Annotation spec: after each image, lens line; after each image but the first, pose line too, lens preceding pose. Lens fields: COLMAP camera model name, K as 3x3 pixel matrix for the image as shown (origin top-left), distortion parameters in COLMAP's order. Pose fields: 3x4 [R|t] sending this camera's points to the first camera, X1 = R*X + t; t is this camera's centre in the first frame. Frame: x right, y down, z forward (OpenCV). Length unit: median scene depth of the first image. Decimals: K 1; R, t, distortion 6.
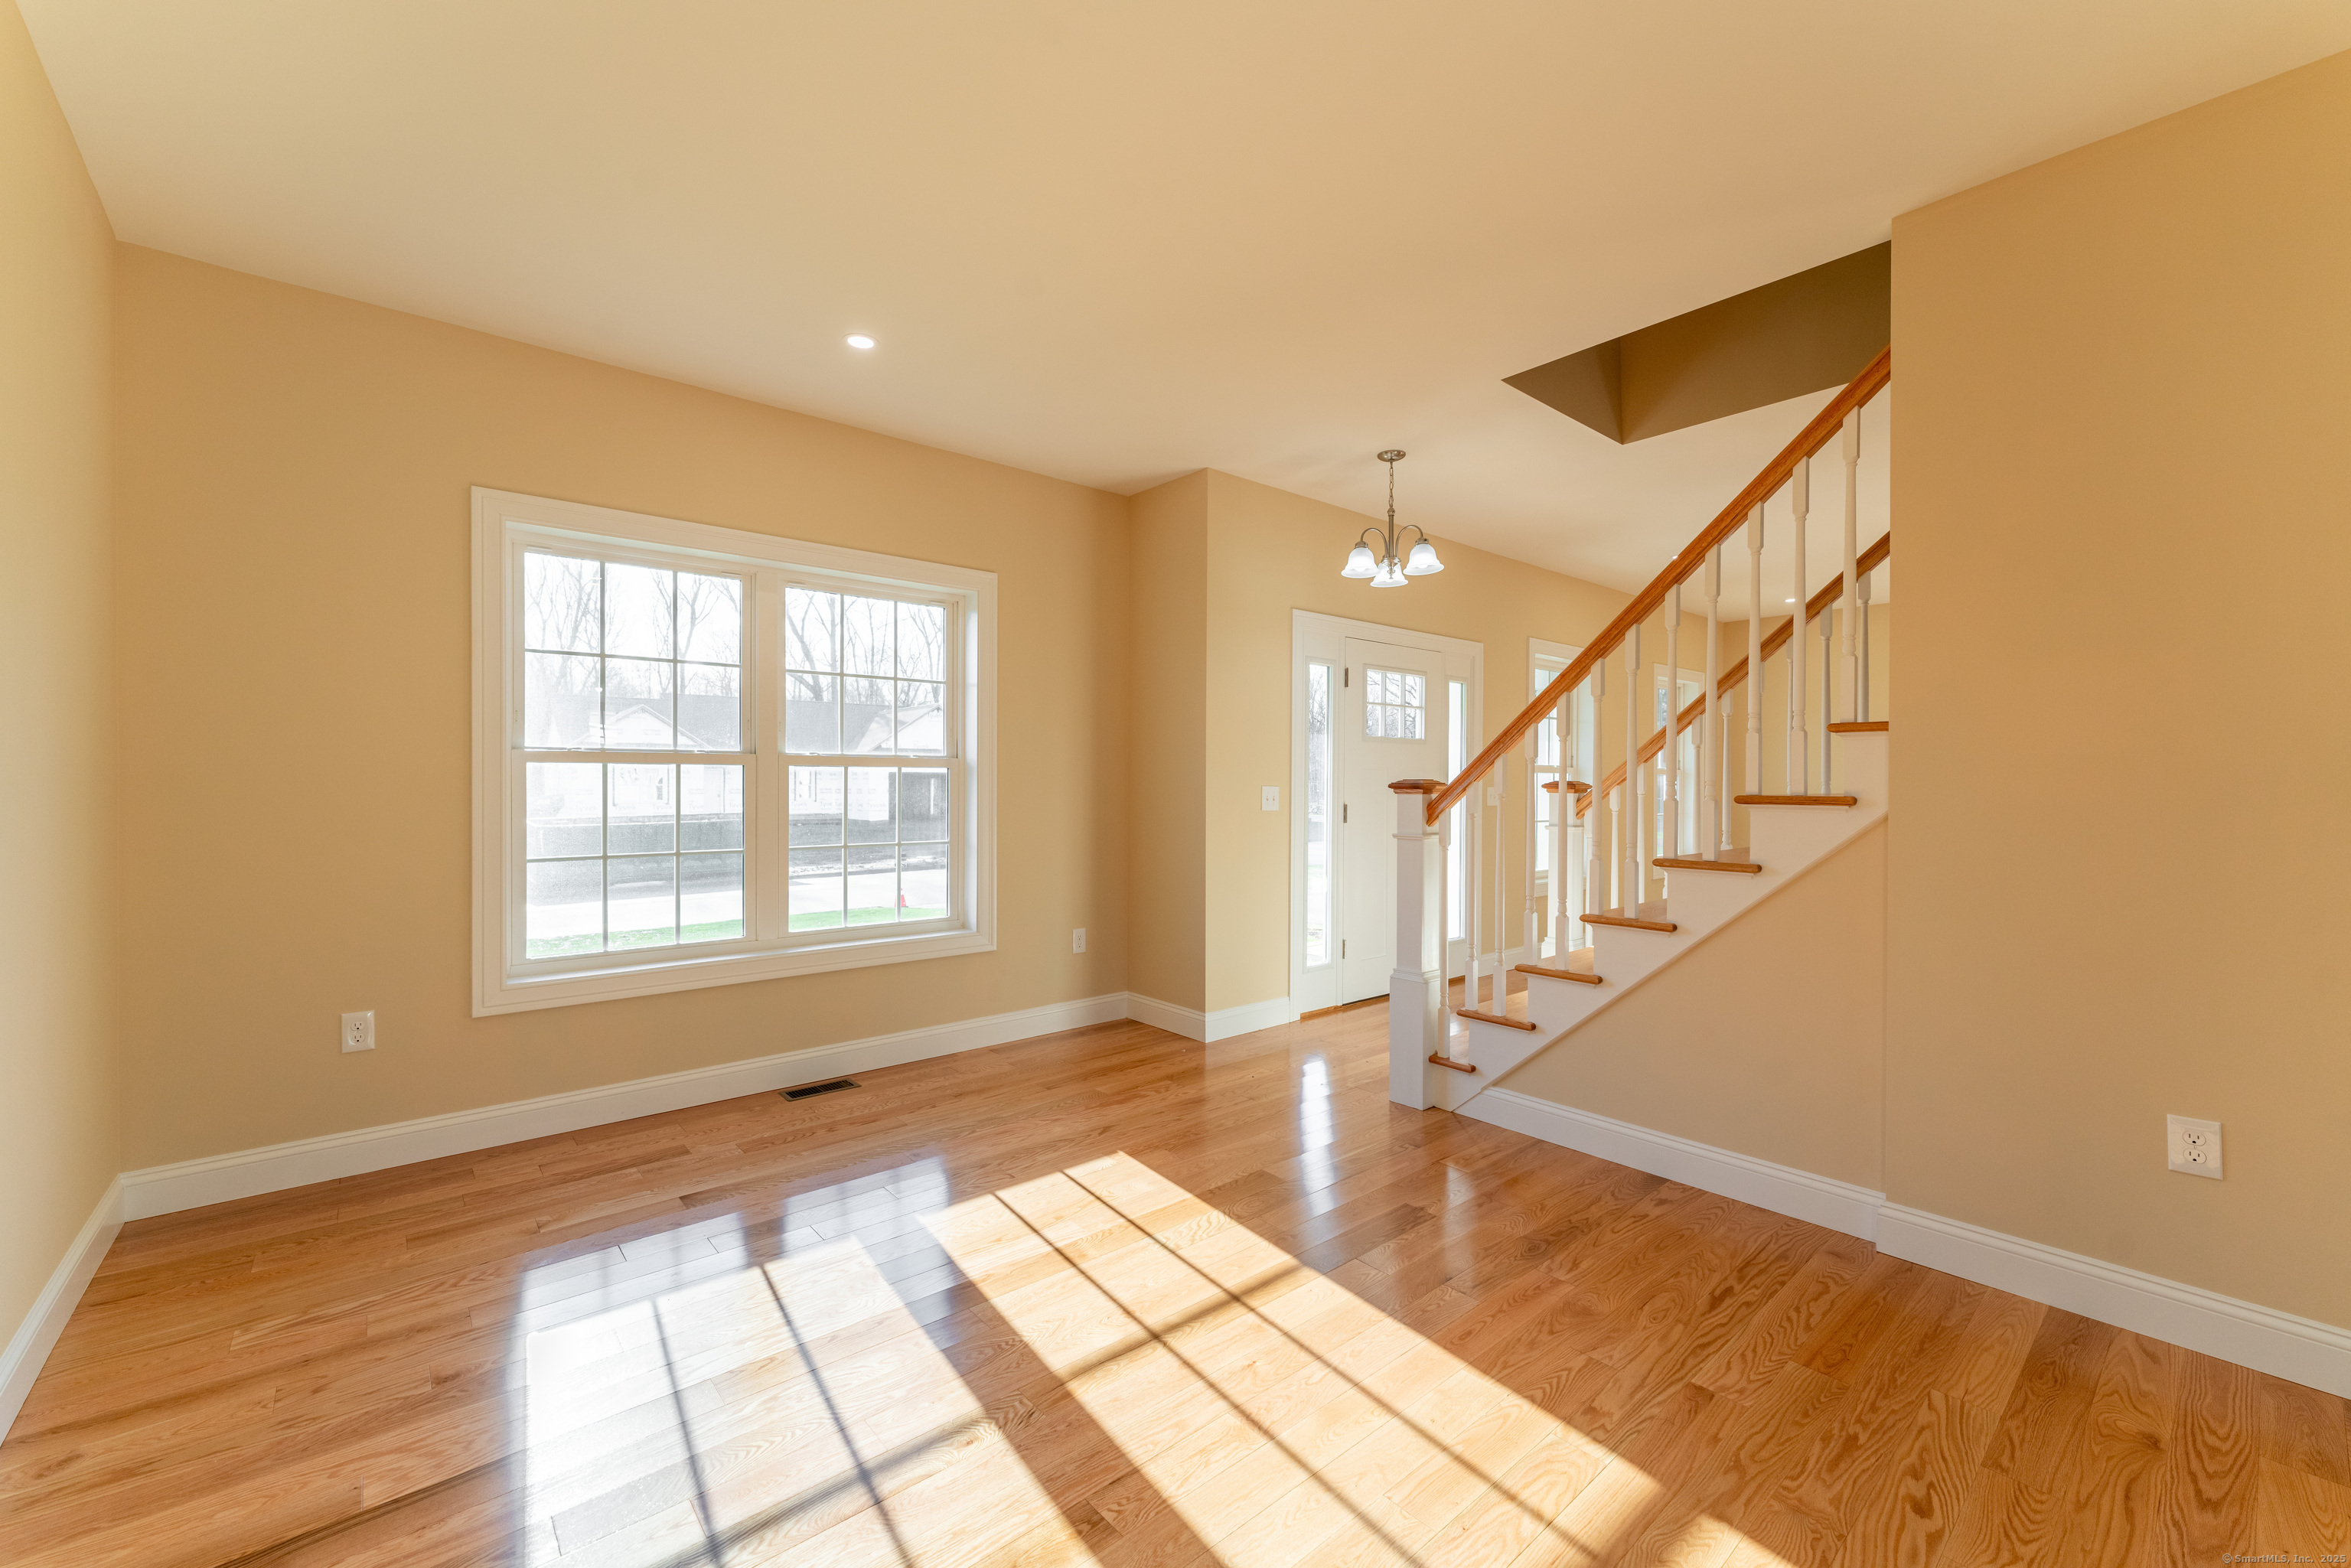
lens RADIAL K [[947.1, 0, 1173.5], [0, 947.1, 789.9], [0, 0, 1]] dist [0.001866, -0.000564]
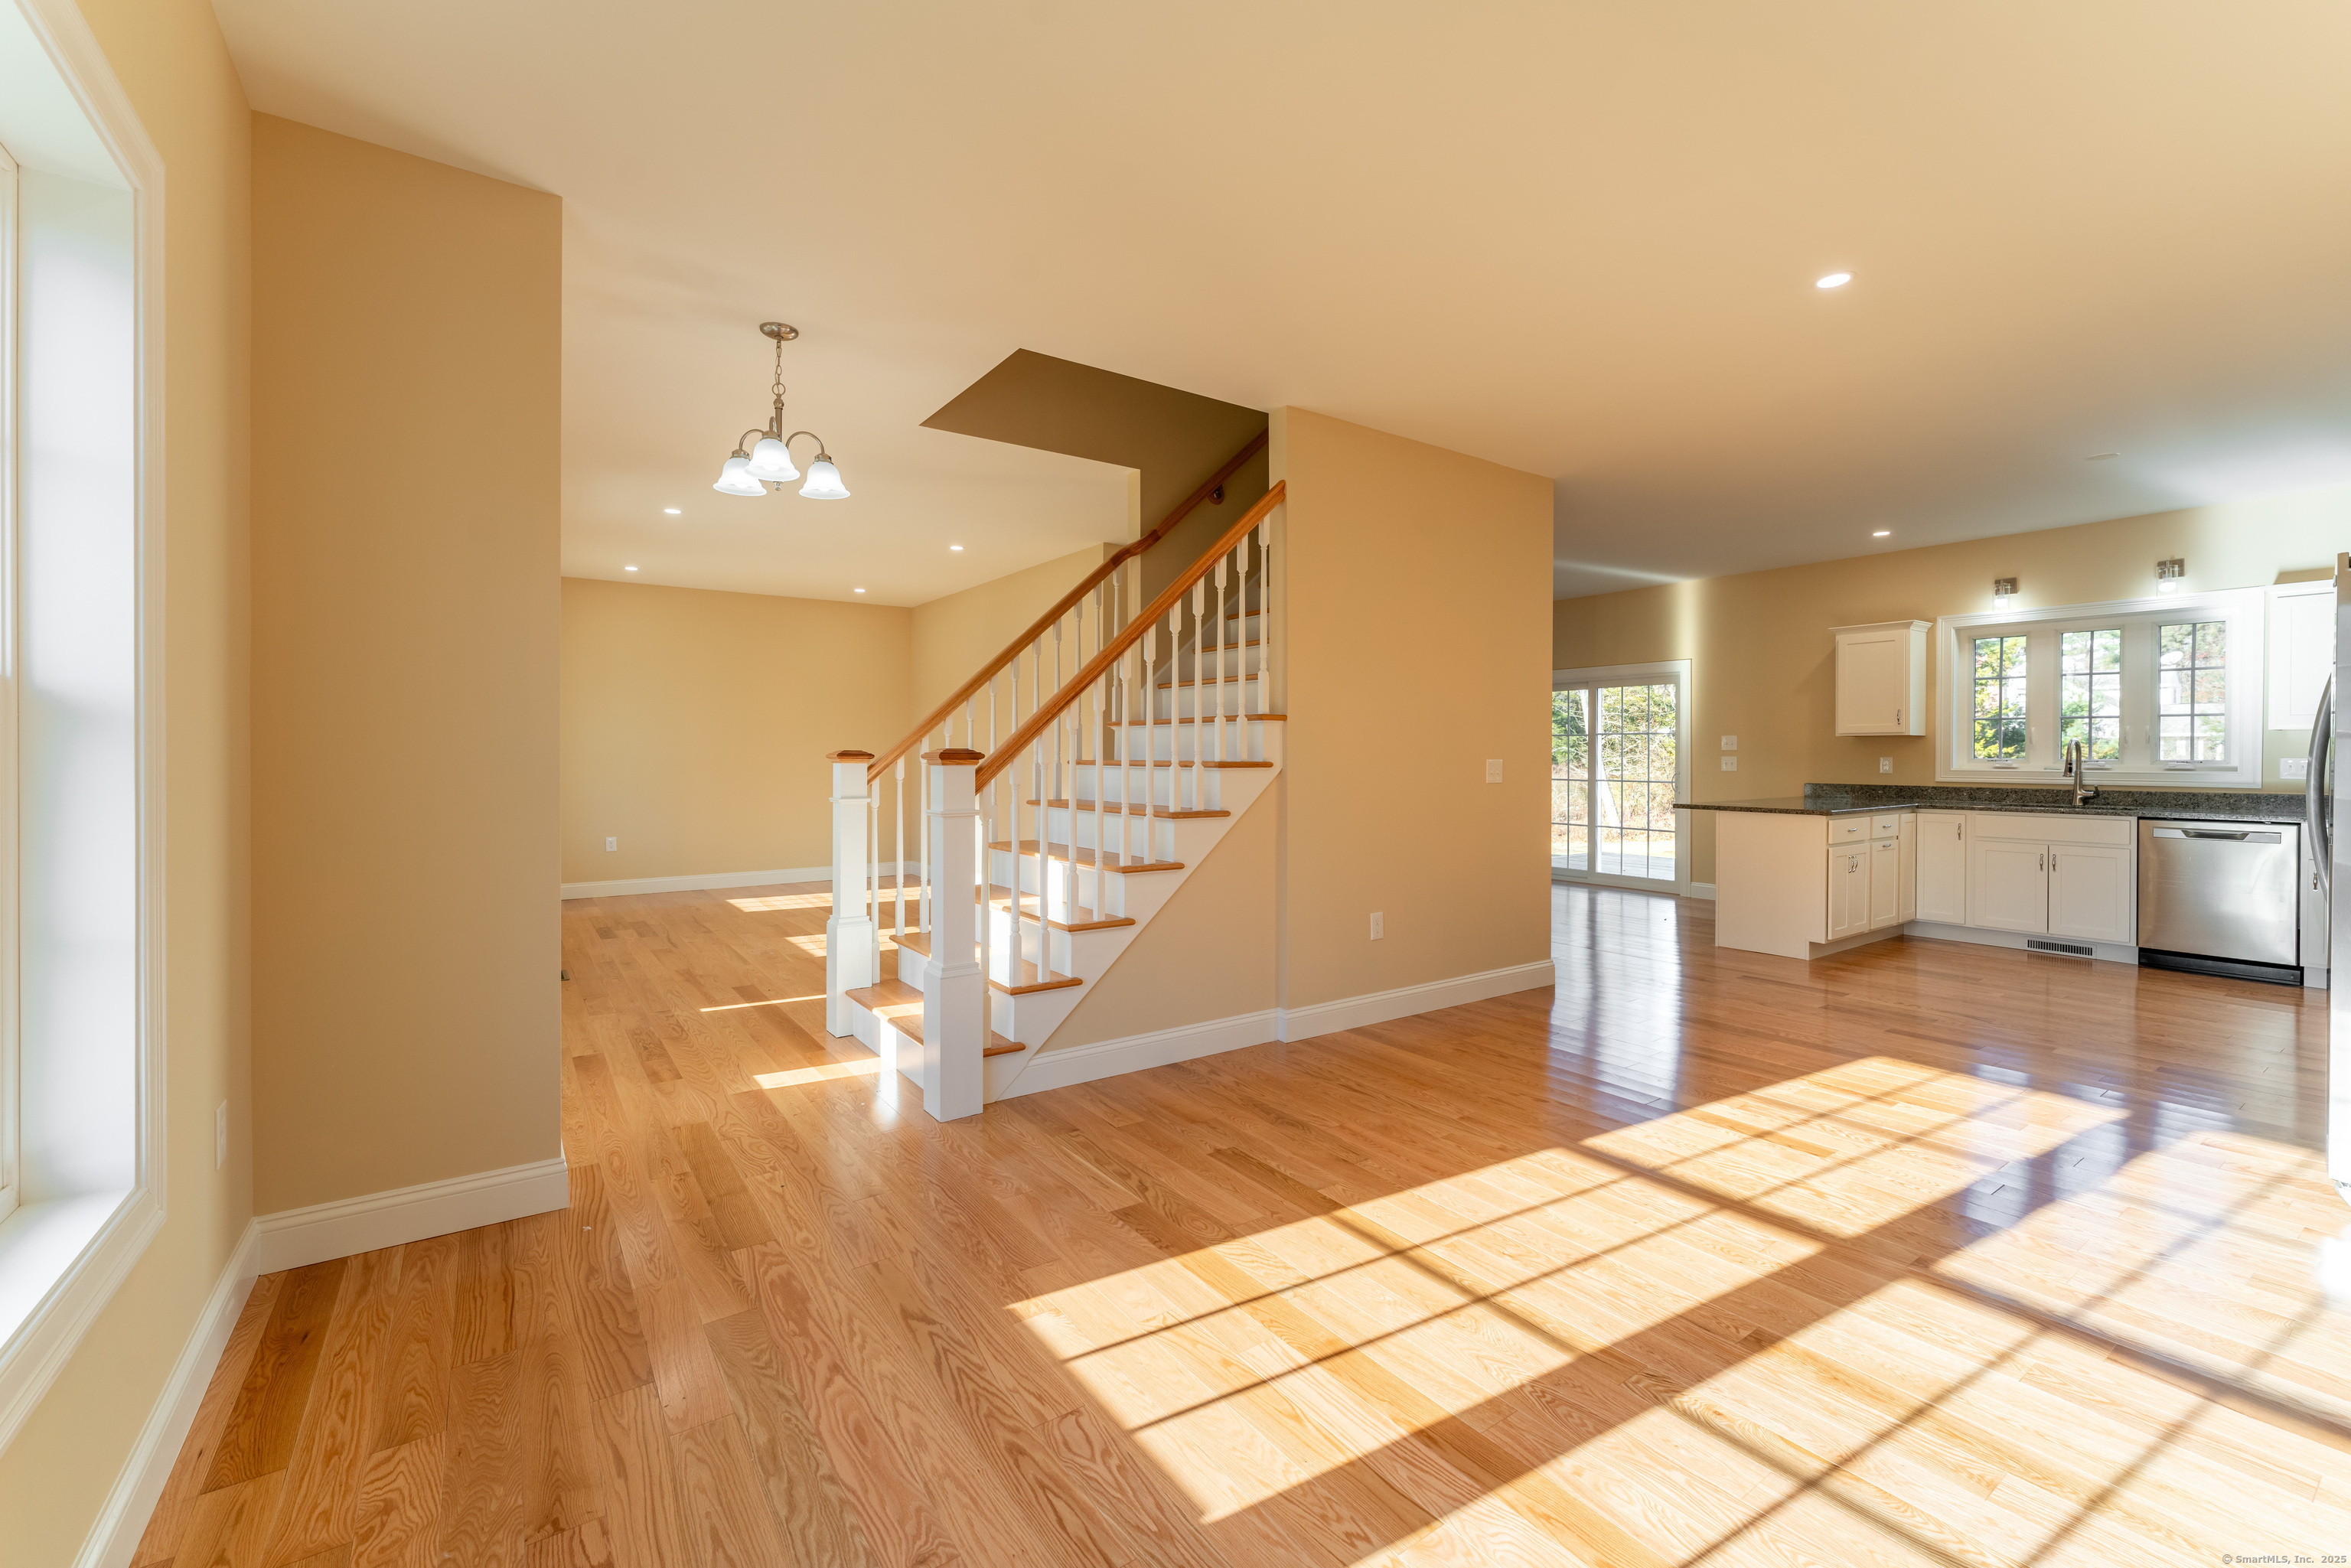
lens RADIAL K [[947.1, 0, 1185.8], [0, 947.1, 766.8], [0, 0, 1]] dist [0.001866, -0.000564]
pose [[0.096332, -0.011456, 0.995283, -0.874041], [0.007063, 0.999916, 0.010825, -0.002125], [-0.995324, 0.005987, 0.096405, 1.015046]]
